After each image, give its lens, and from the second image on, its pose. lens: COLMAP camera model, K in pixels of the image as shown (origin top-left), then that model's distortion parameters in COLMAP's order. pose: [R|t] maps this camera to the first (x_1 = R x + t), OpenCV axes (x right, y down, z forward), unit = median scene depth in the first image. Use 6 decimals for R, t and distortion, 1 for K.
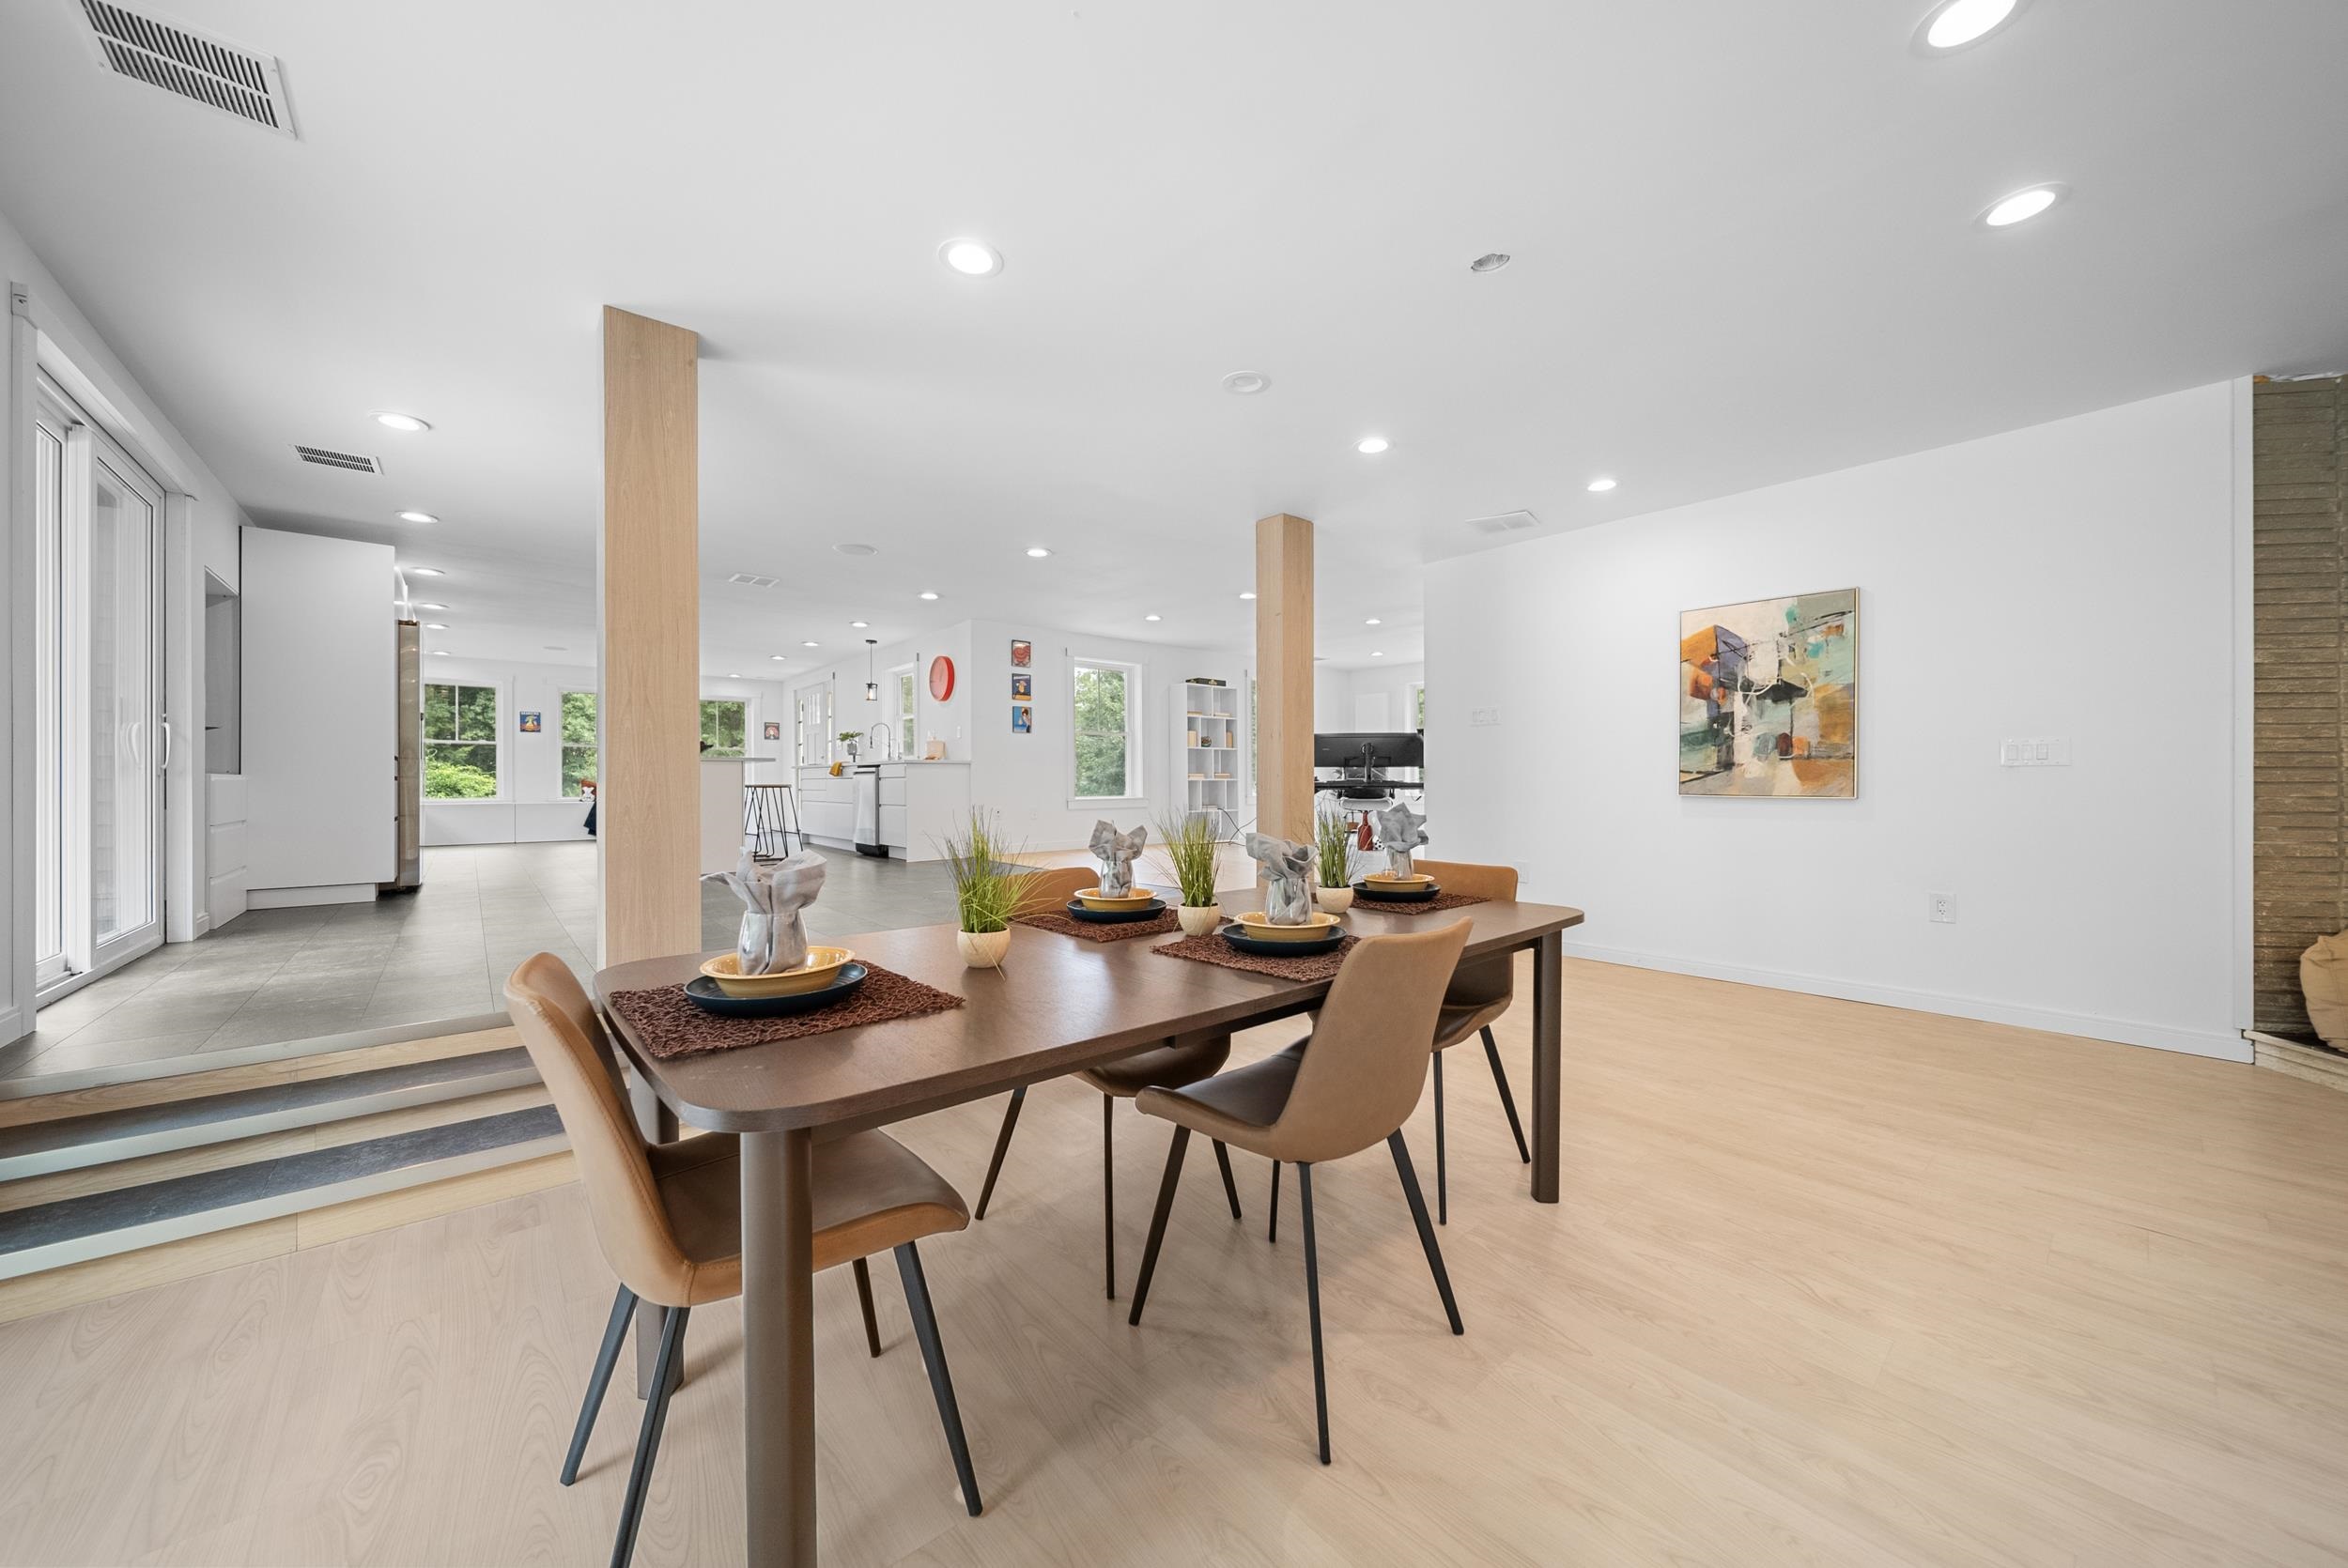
lens RADIAL K [[829.7, 0, 1181.0], [0, 829.7, 779.4], [0, 0, 1]] dist [-0.000140, -0.001363]
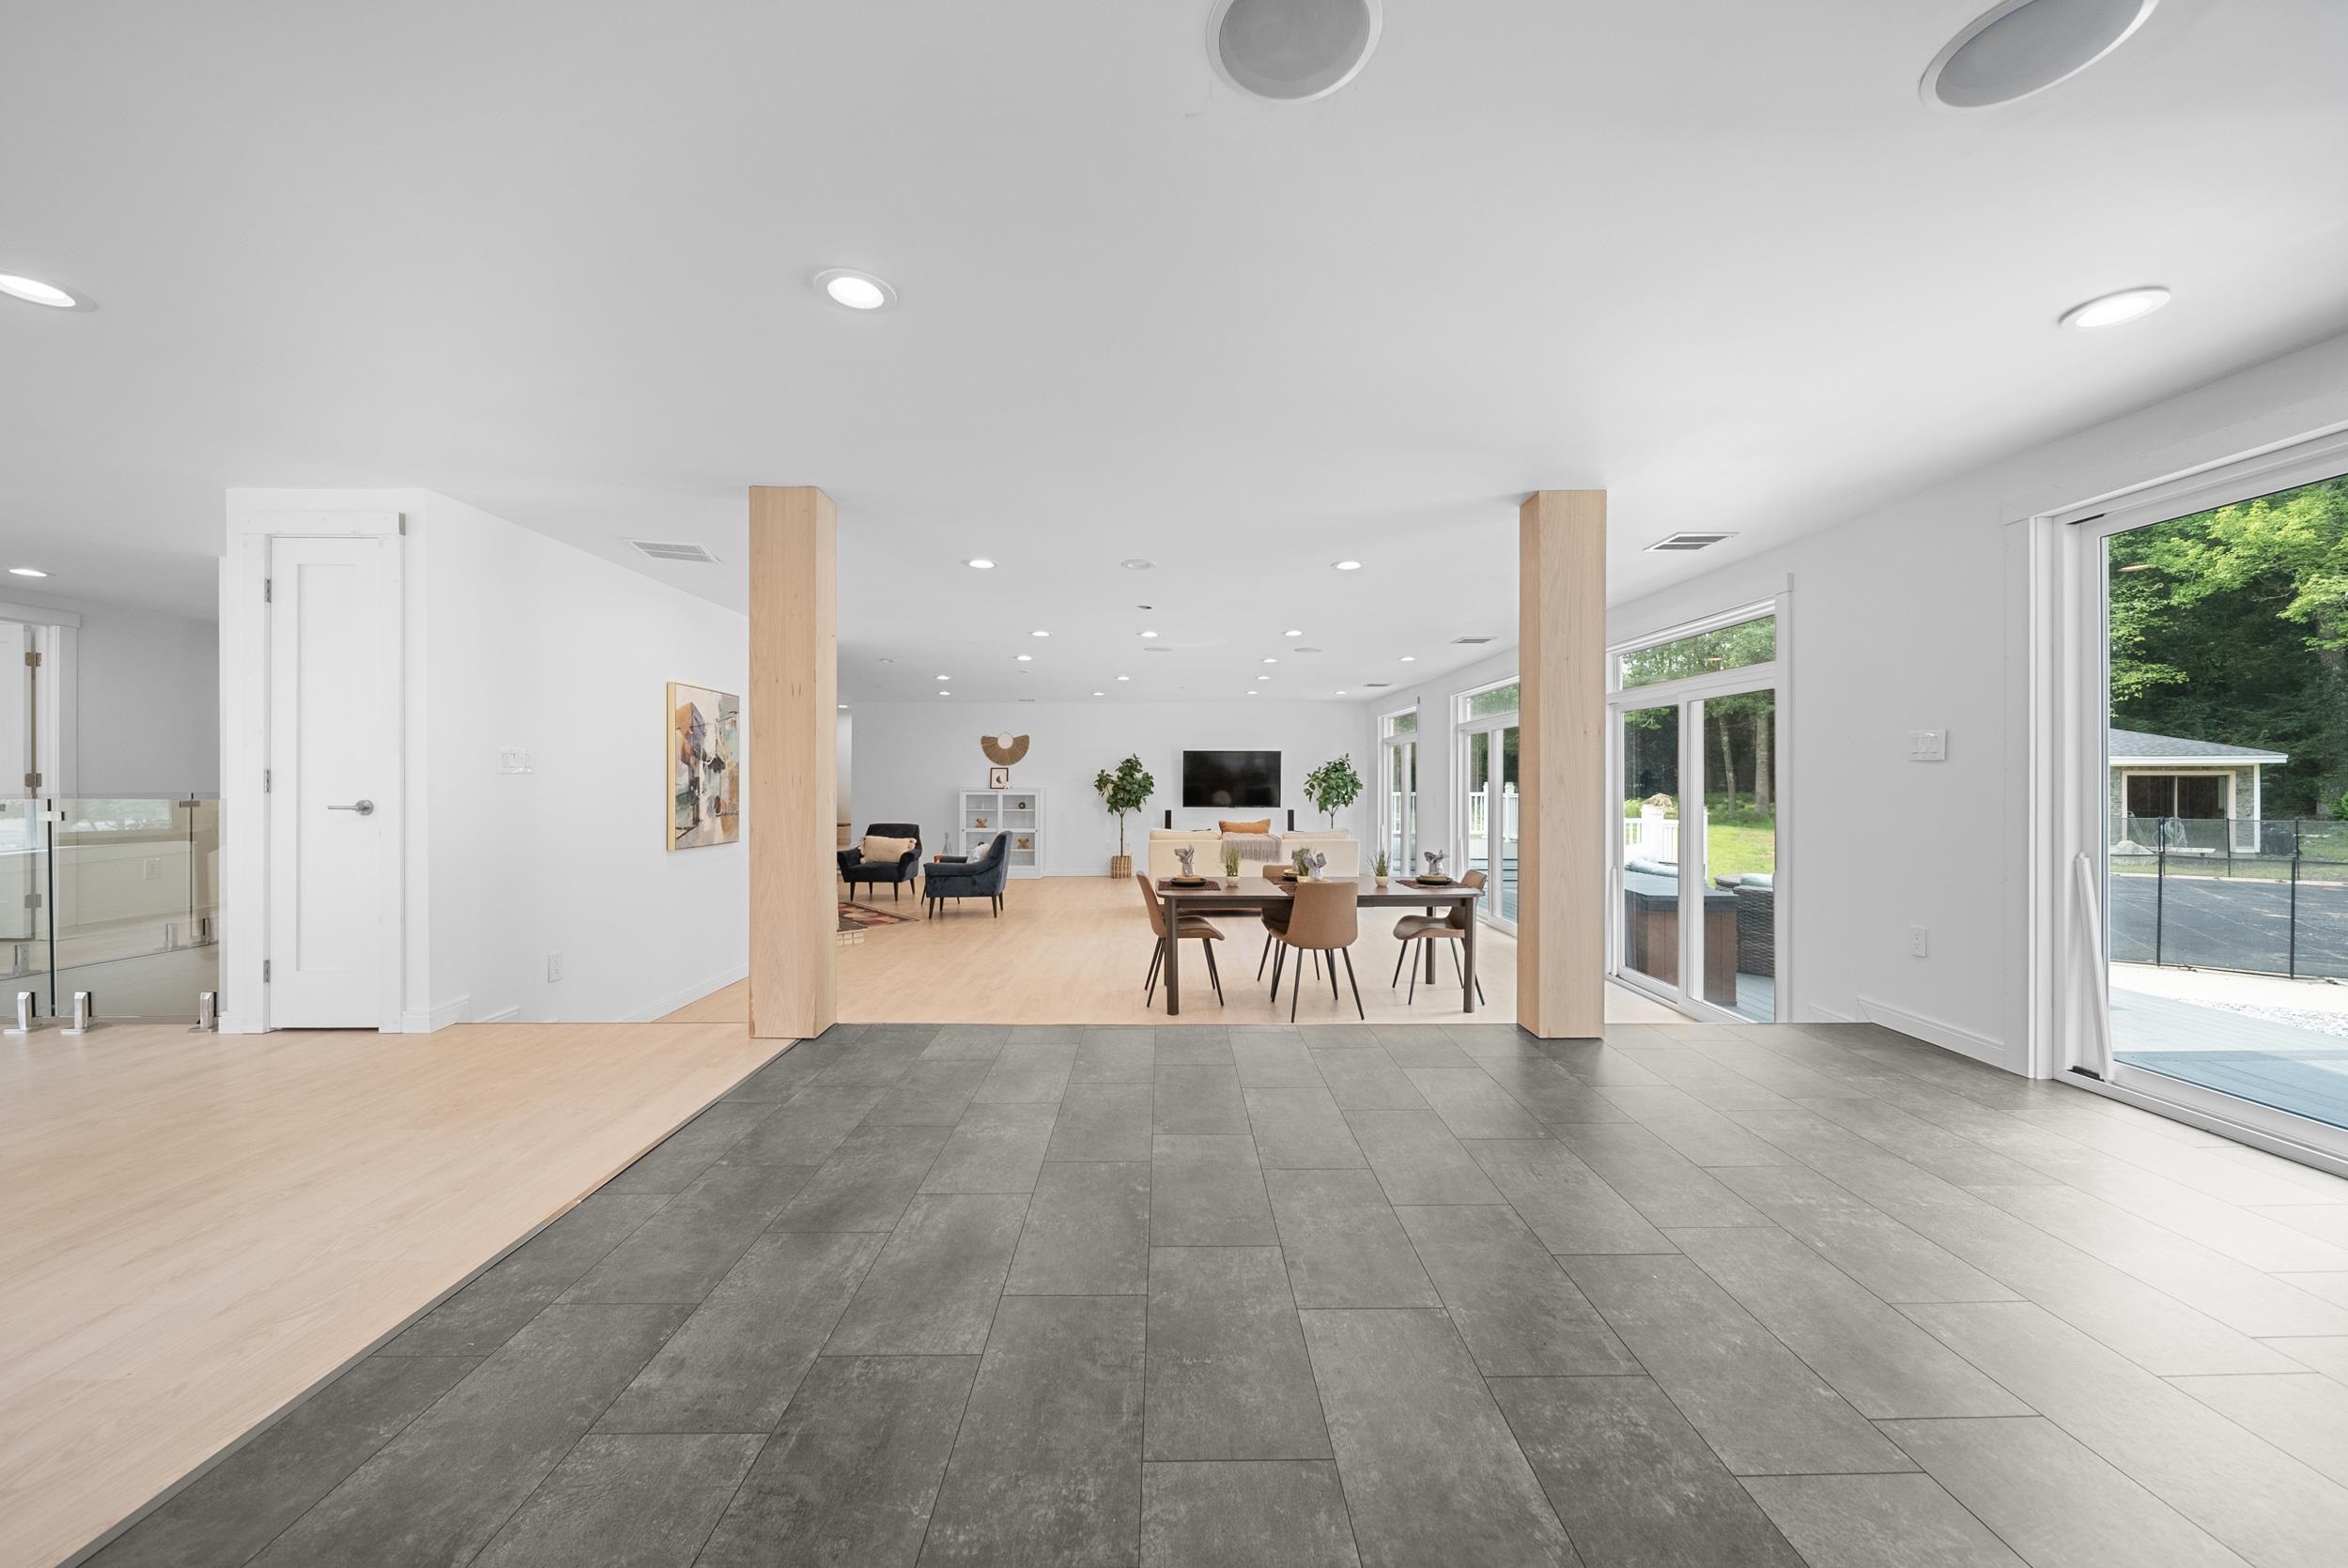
lens RADIAL K [[829.7, 0, 1173.5], [0, 829.7, 780.7], [0, 0, 1]] dist [-0.000140, -0.001363]
pose [[-0.764982, 0.000667, 0.644051, -0.381708], [-0.003676, 0.999979, -0.005402, -0.043270], [-0.644041, -0.006500, -0.764964, 0.884386]]
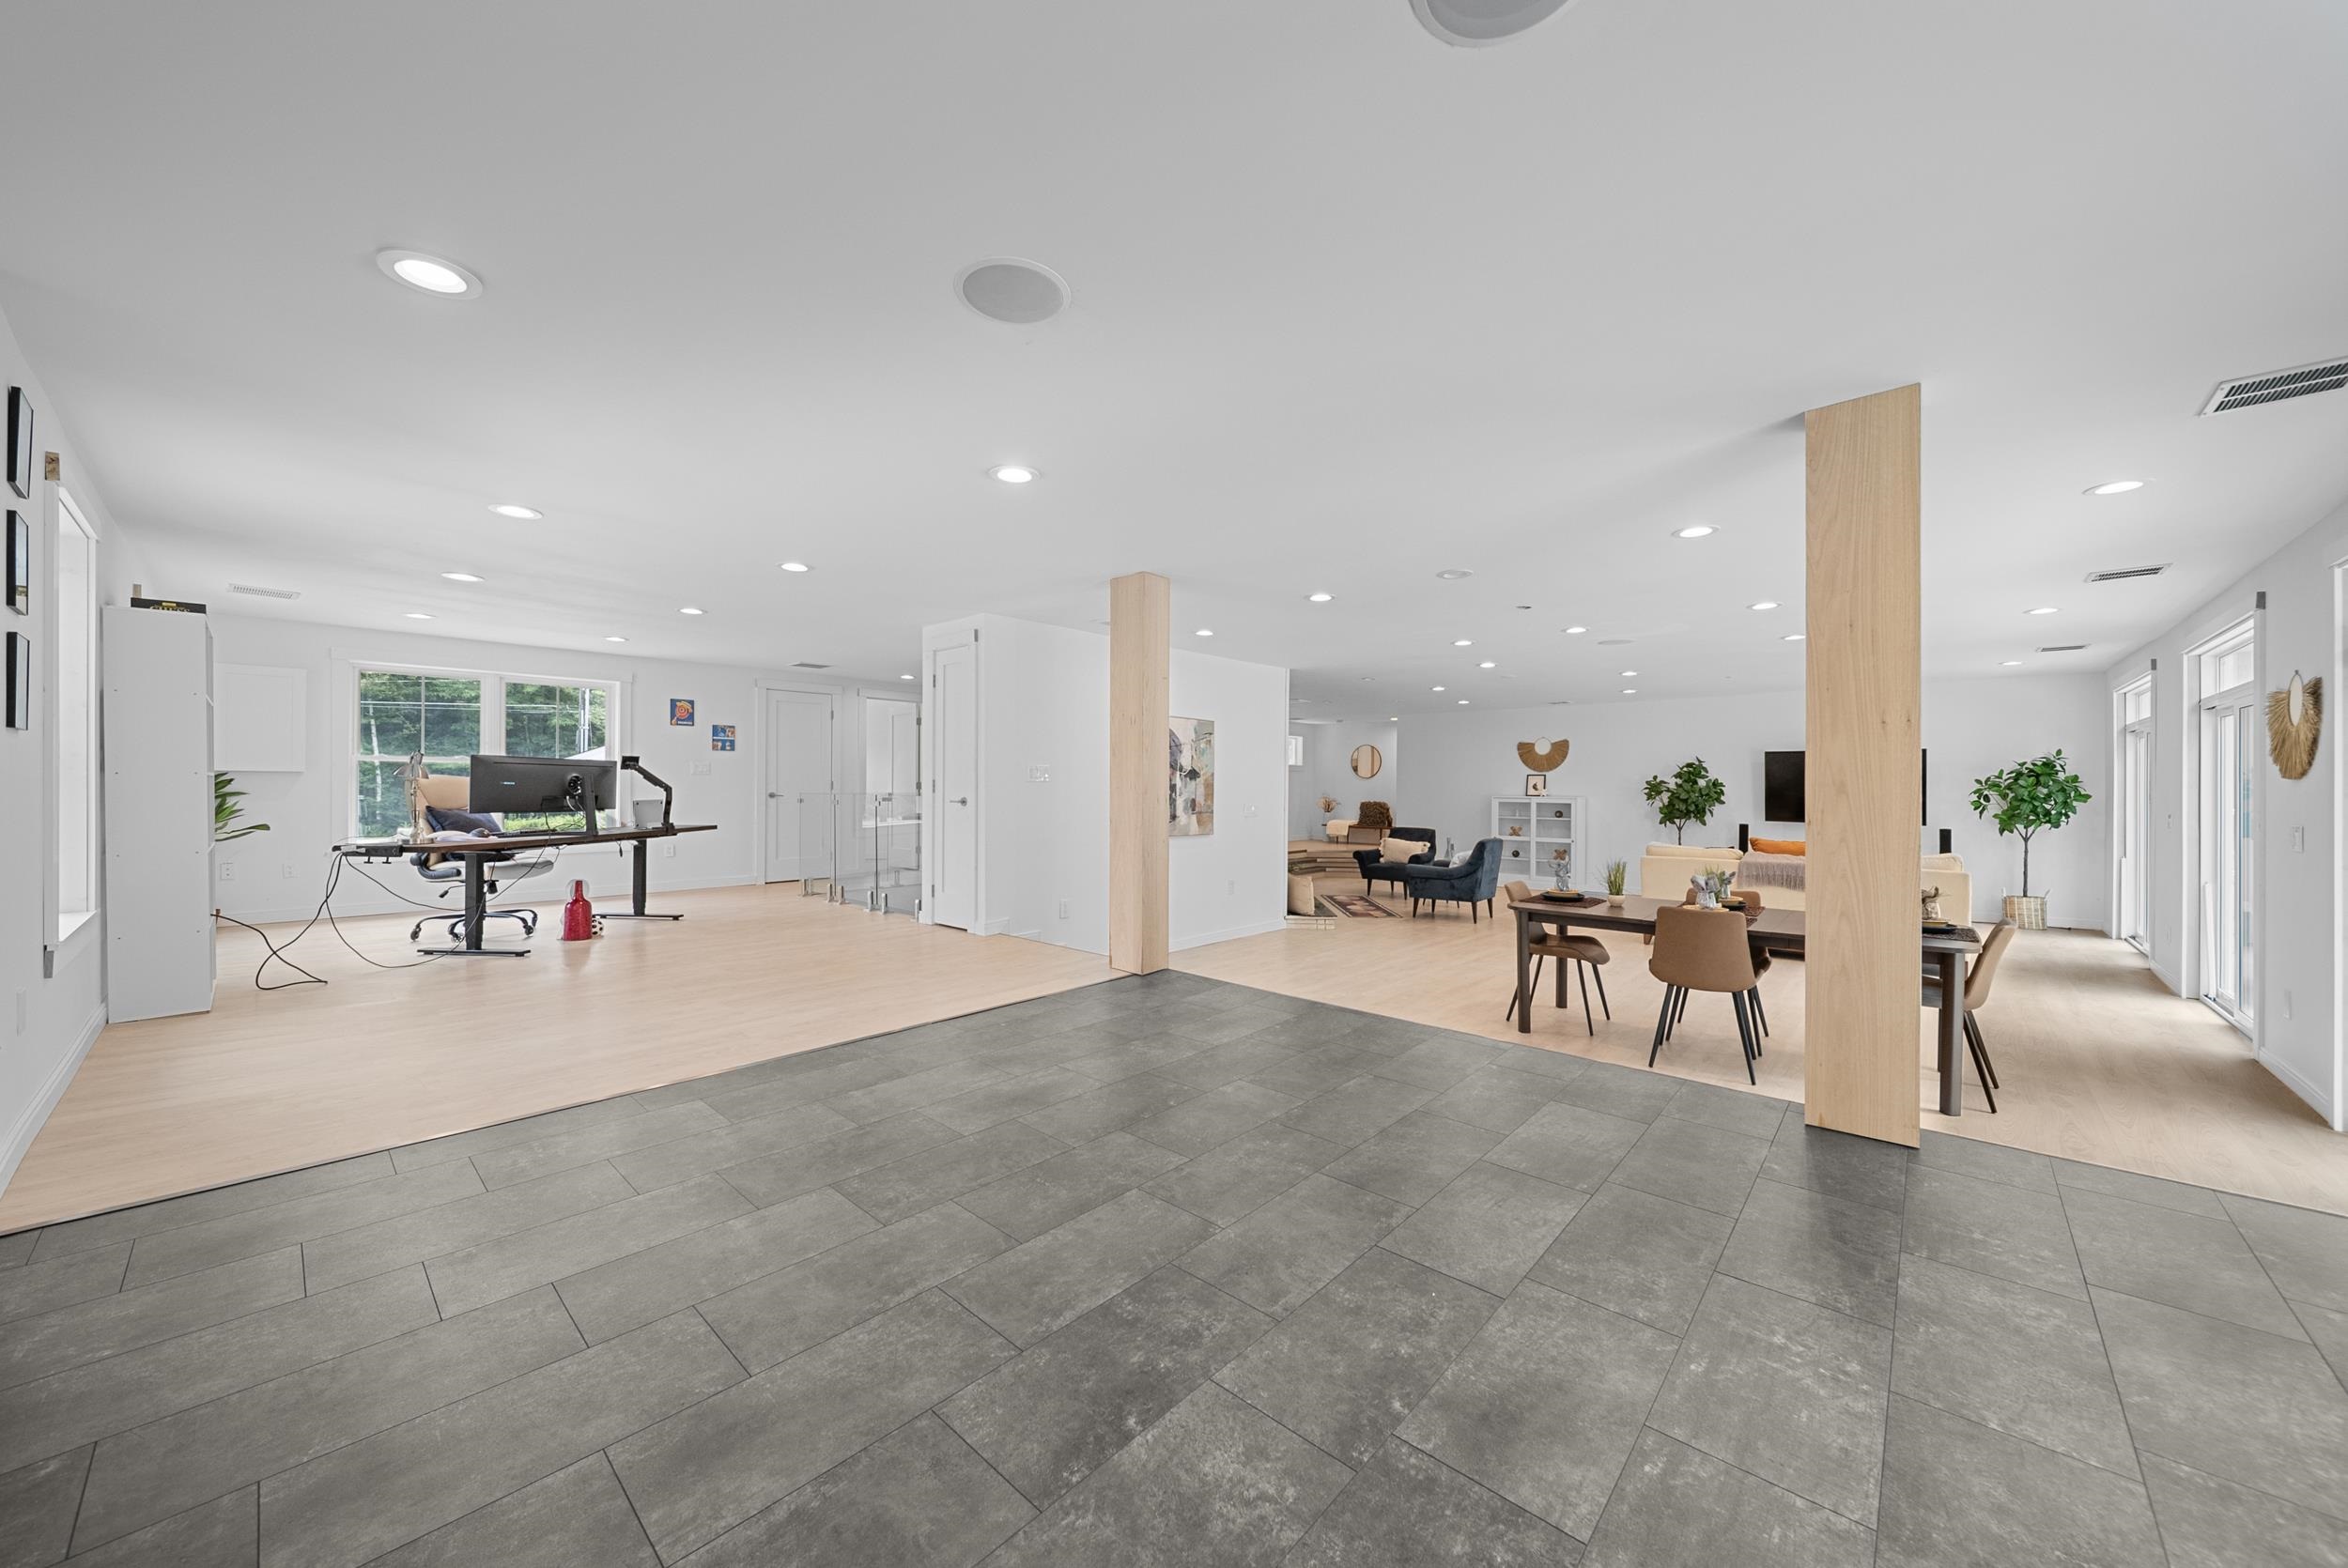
lens RADIAL K [[829.7, 0, 1177.0], [0, 829.7, 783.5], [0, 0, 1]] dist [-0.000140, -0.001363]
pose [[-0.115196, 0.004184, 0.993334, -0.561477], [-0.009338, 0.999942, -0.005295, -0.044198], [-0.993299, -0.009886, -0.115150, 0.708410]]
